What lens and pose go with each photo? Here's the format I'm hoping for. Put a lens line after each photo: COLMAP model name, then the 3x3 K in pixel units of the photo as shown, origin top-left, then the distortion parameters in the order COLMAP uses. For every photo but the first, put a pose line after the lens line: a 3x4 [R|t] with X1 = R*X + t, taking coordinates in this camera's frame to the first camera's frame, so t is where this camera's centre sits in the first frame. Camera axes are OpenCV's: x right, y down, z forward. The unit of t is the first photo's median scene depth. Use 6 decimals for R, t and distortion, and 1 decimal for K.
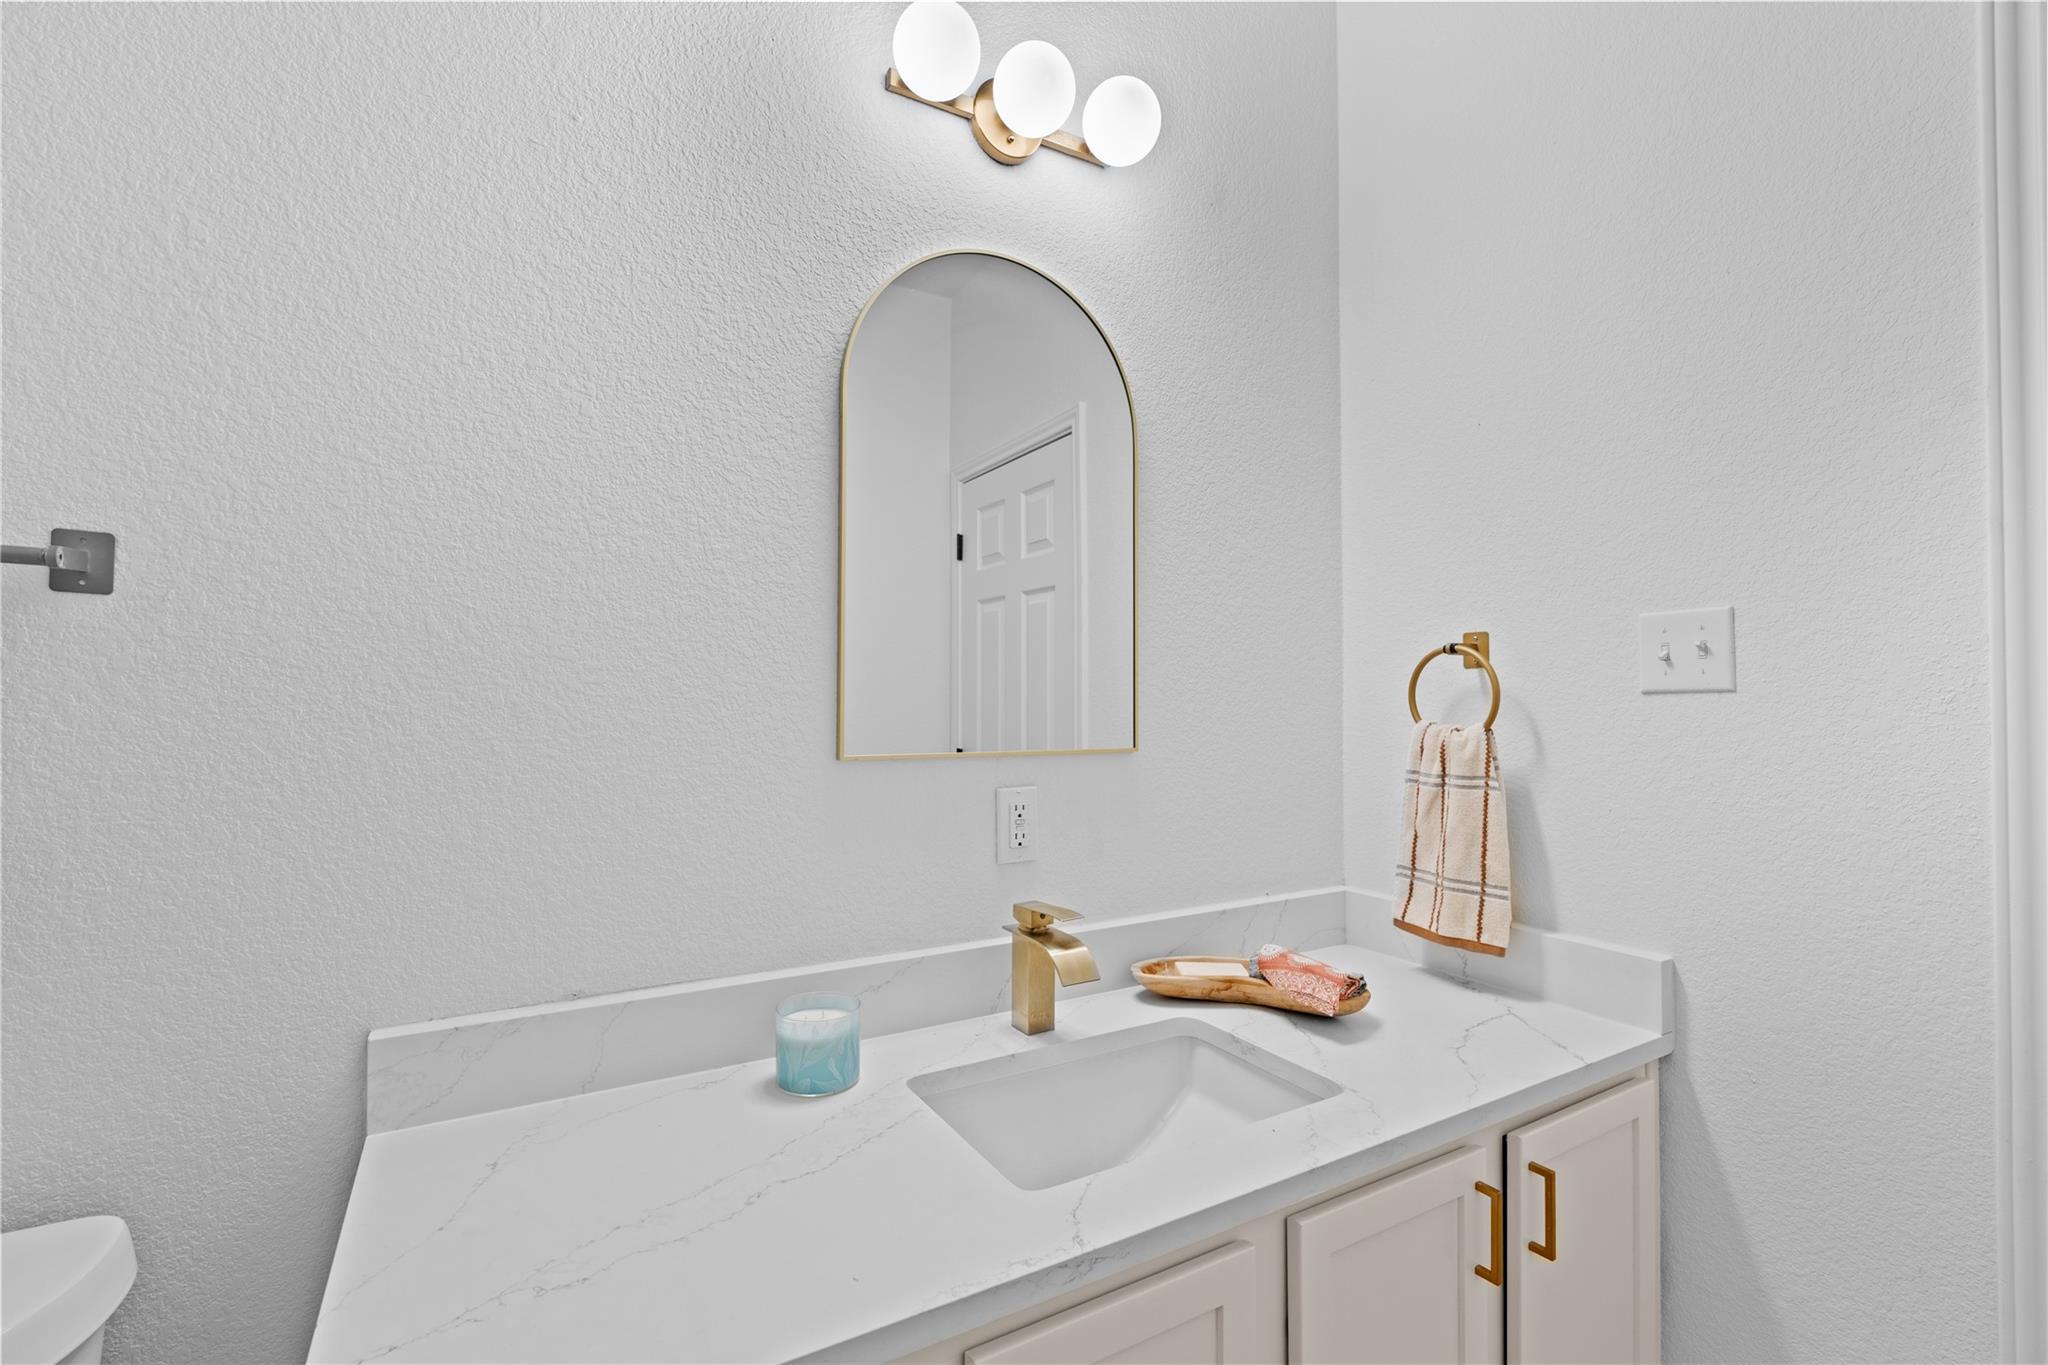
lens RADIAL K [[919.1, 0, 1028.0], [0, 919.1, 682.8], [0, 0, 1]] dist [-0.006868, 0.001002]
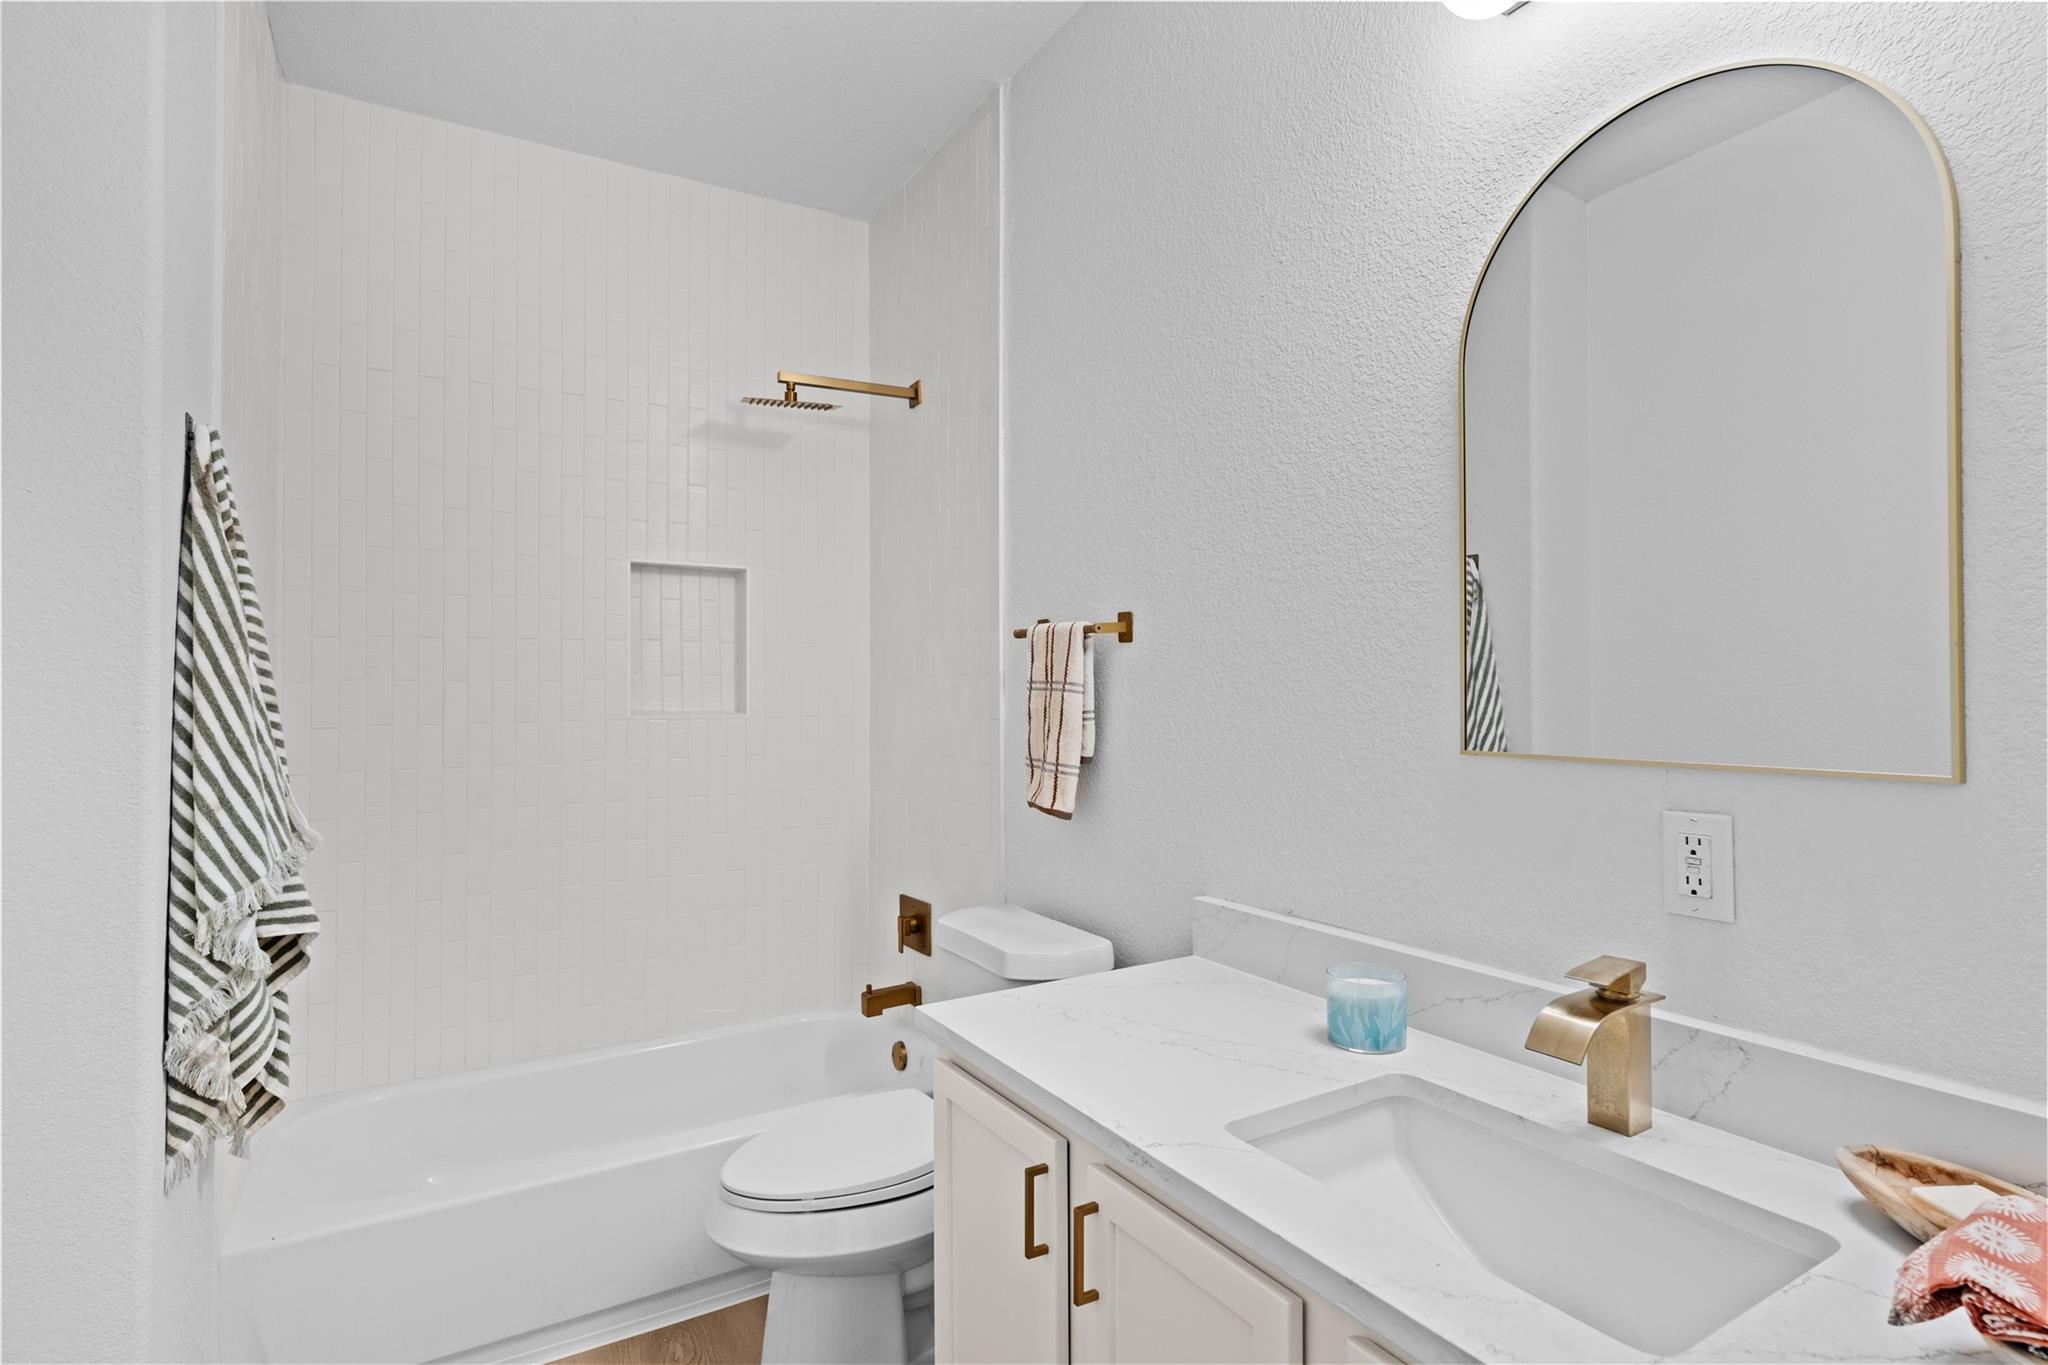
lens RADIAL K [[1033.2, 0, 1023.6], [0, 1033.2, 688.7], [0, 0, 1]] dist [-0.001987, -0.000193]
pose [[-0.004166, -0.009515, -0.999946, 0.982480], [0.019638, 0.999761, -0.009595, 0.017447], [0.999798, -0.019677, -0.003978, 0.592934]]
